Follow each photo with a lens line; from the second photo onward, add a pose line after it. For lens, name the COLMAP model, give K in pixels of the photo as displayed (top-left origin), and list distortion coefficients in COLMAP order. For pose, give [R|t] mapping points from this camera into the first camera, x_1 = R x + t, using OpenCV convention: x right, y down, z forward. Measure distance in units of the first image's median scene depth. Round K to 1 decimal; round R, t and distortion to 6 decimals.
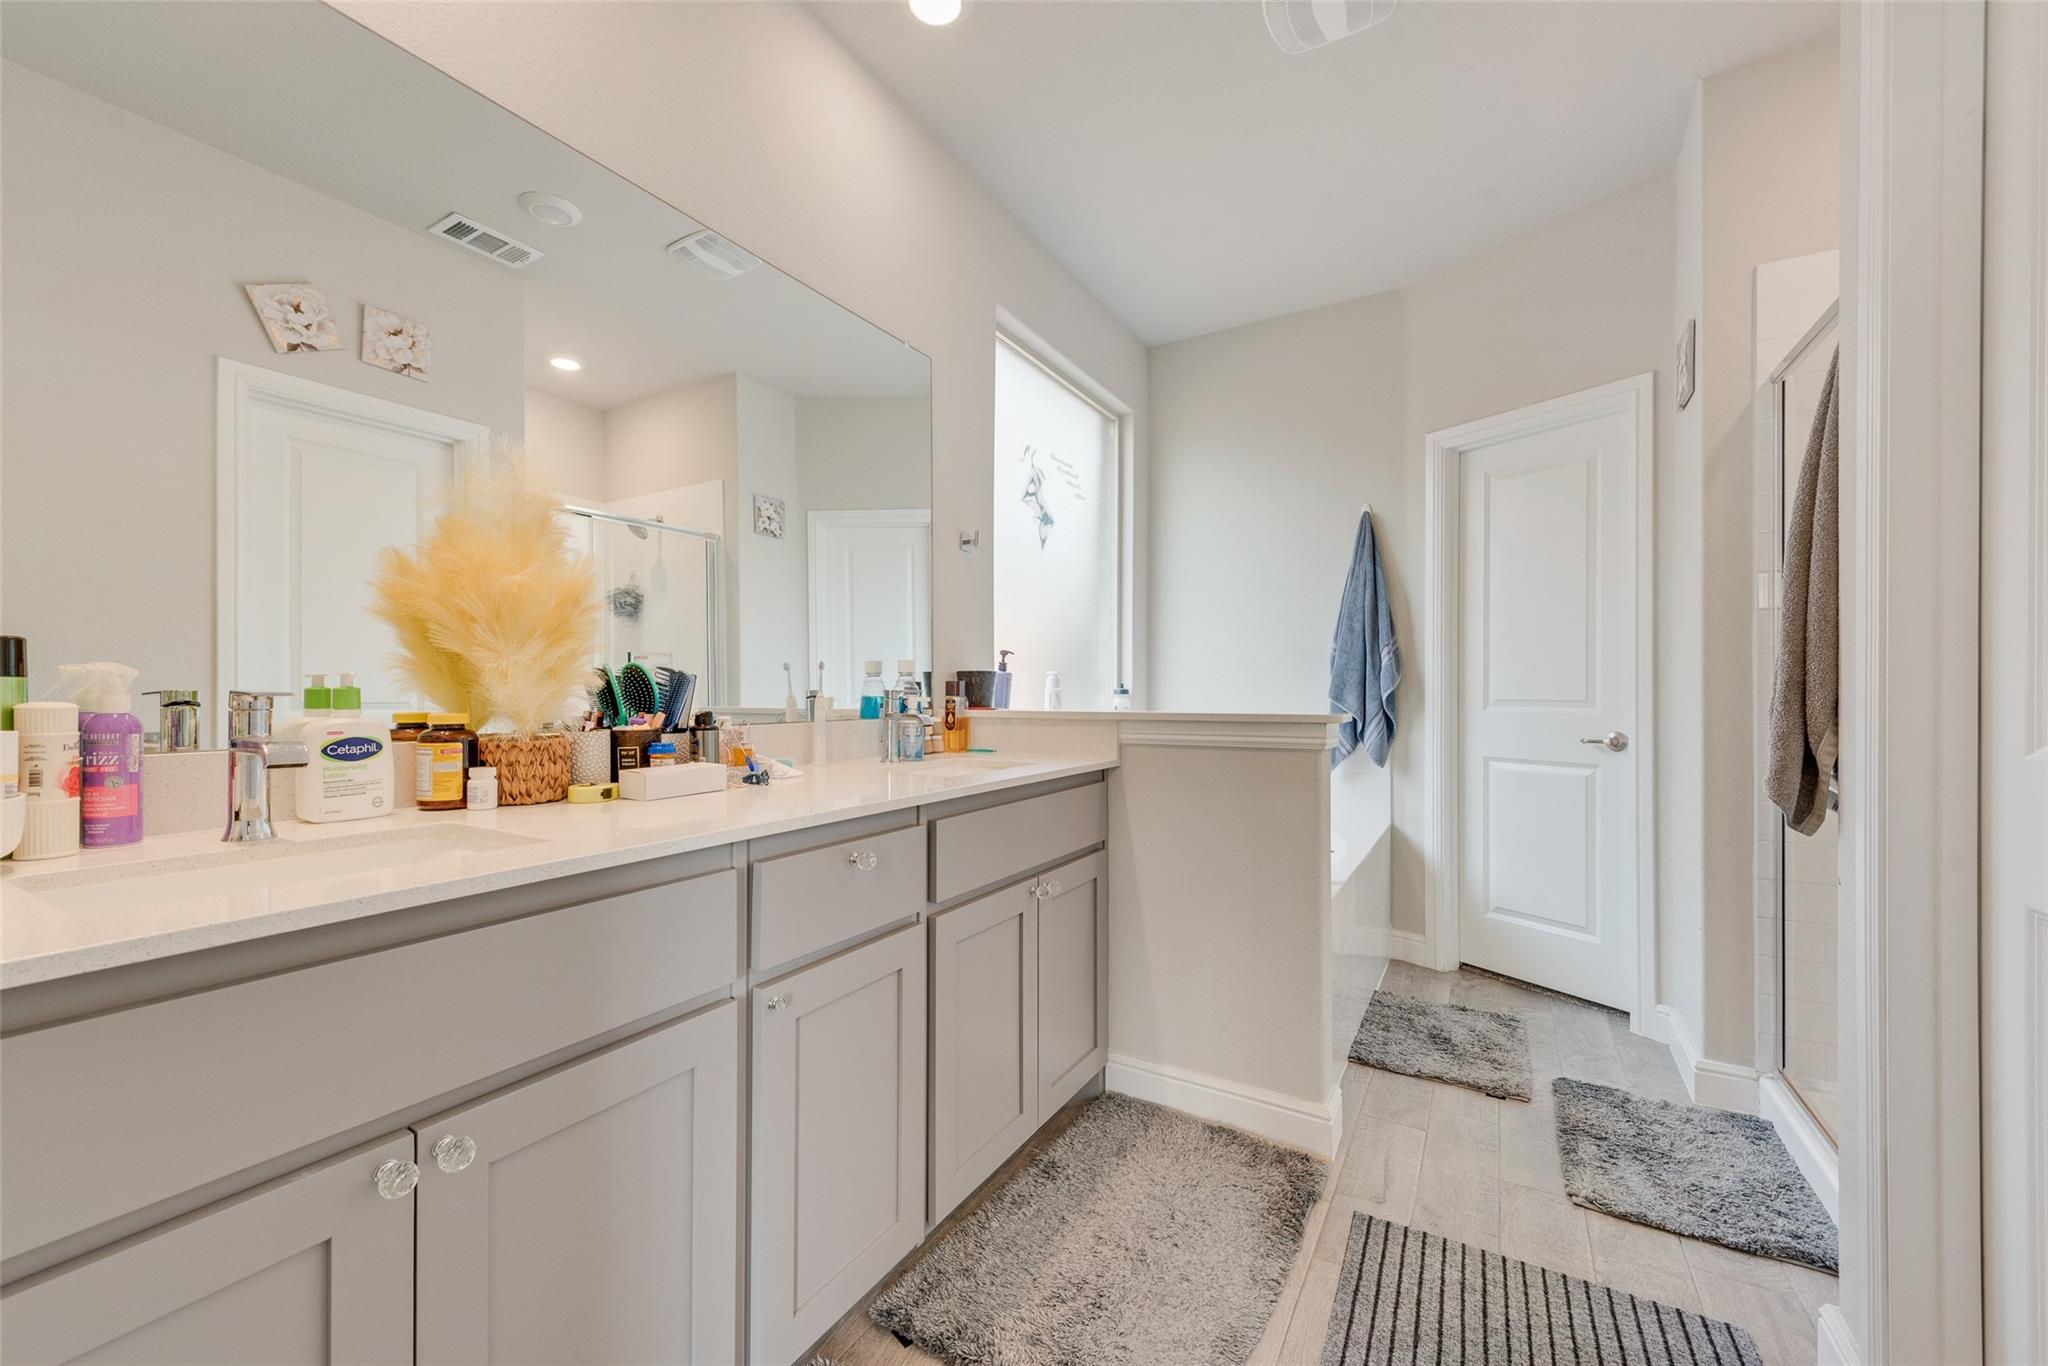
lens RADIAL K [[802.9, 0, 1023.1], [0, 802.9, 691.4], [0, 0, 1]] dist [0.014138, -0.003299]
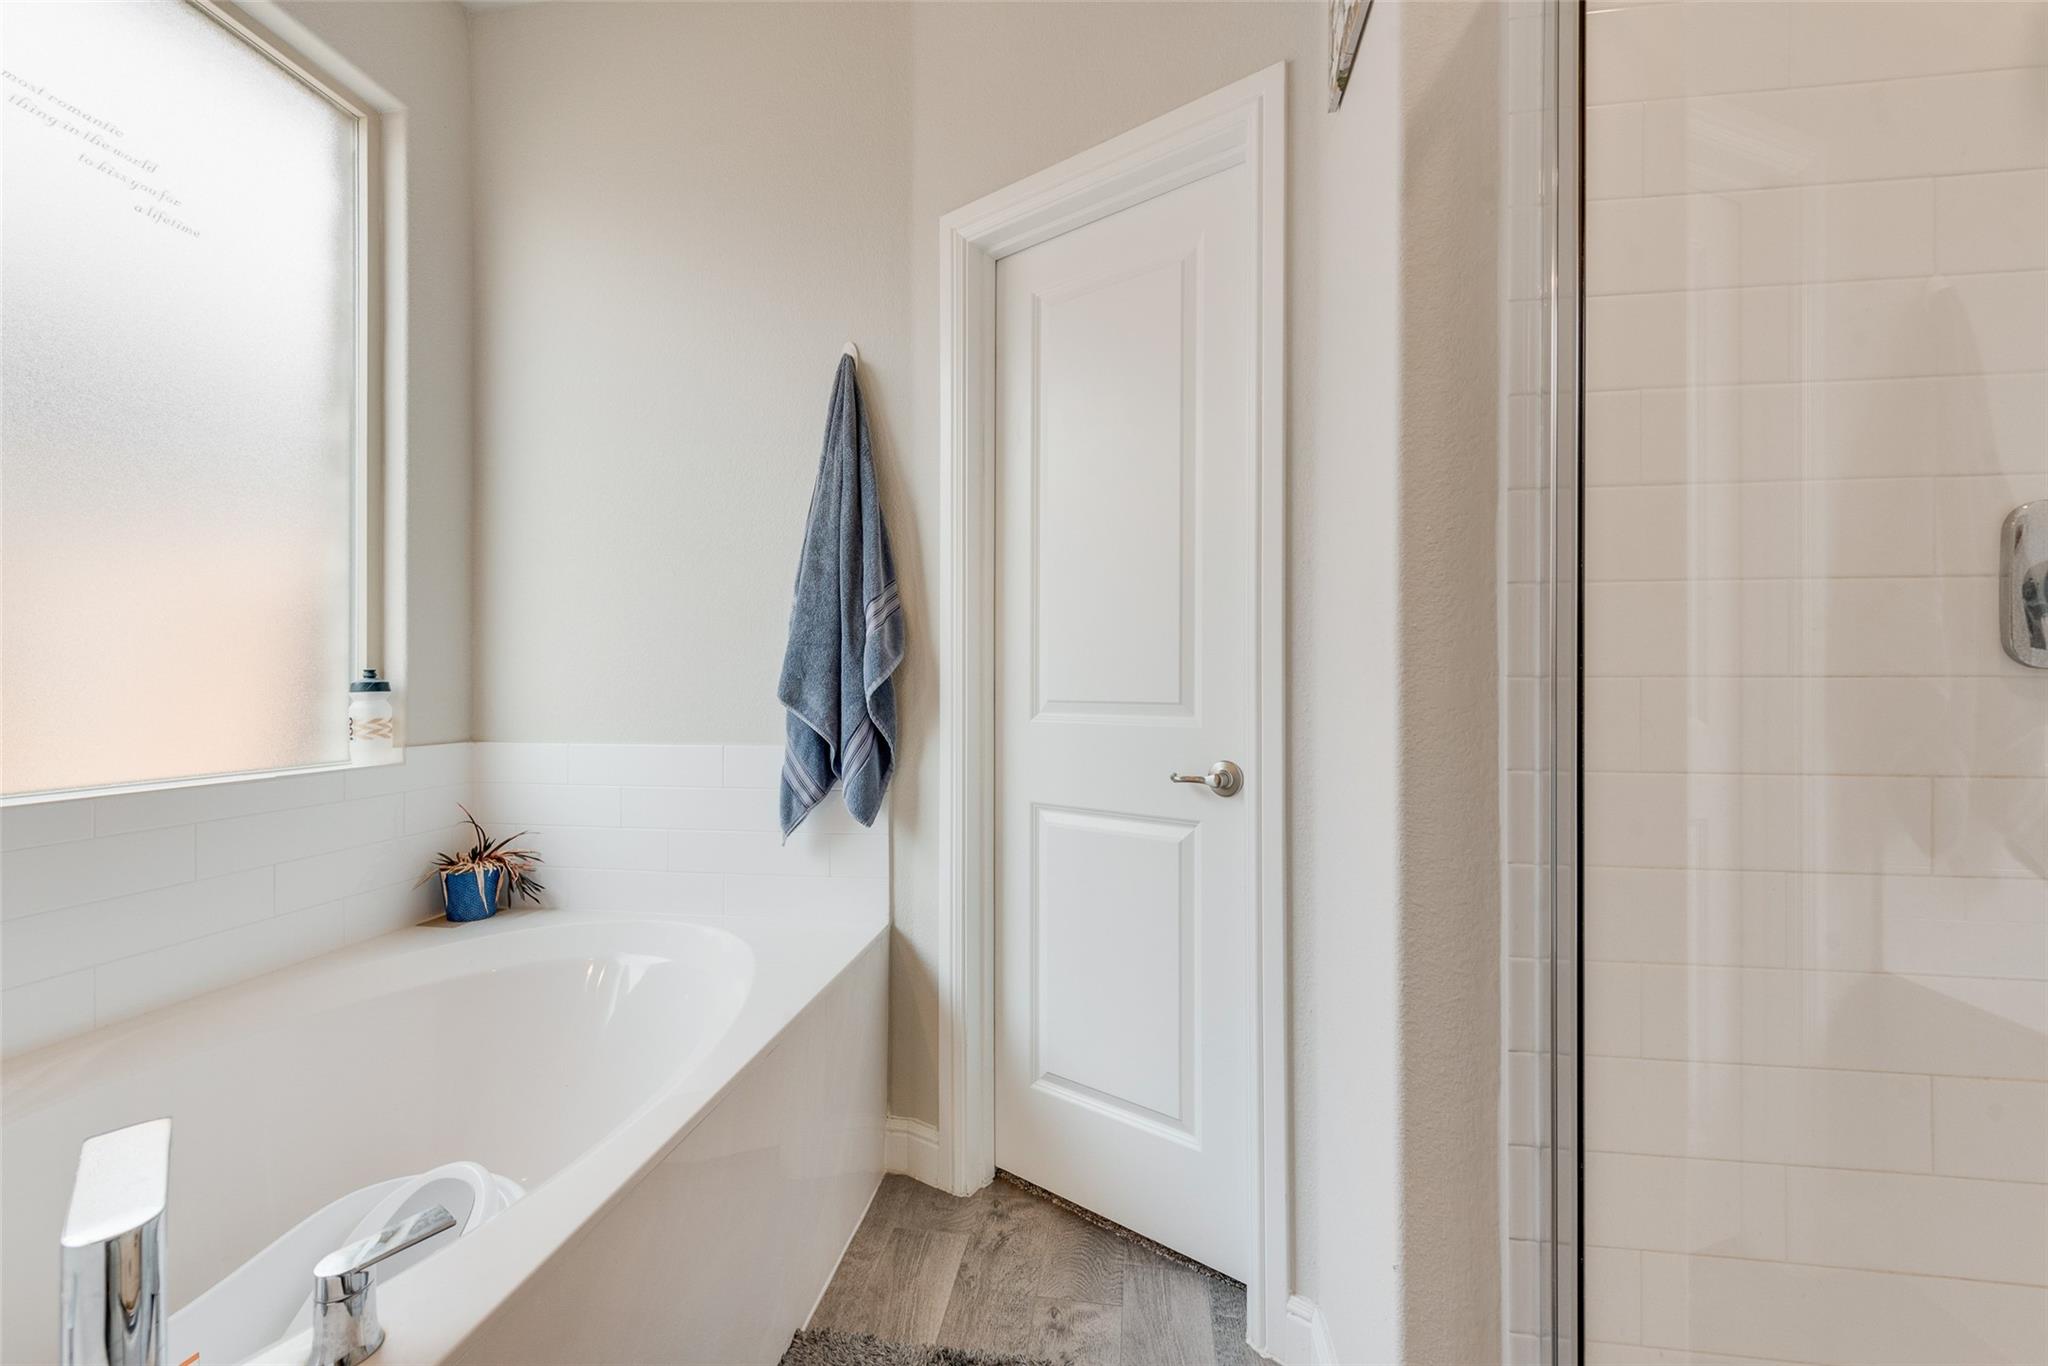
lens RADIAL K [[802.9, 0, 1023.1], [0, 802.9, 691.4], [0, 0, 1]] dist [0.014138, -0.003299]
pose [[0.926690, -0.004649, 0.375797, 0.344149], [0.001296, 0.999957, 0.009175, -0.001004], [-0.375824, -0.008015, 0.926656, 0.468163]]
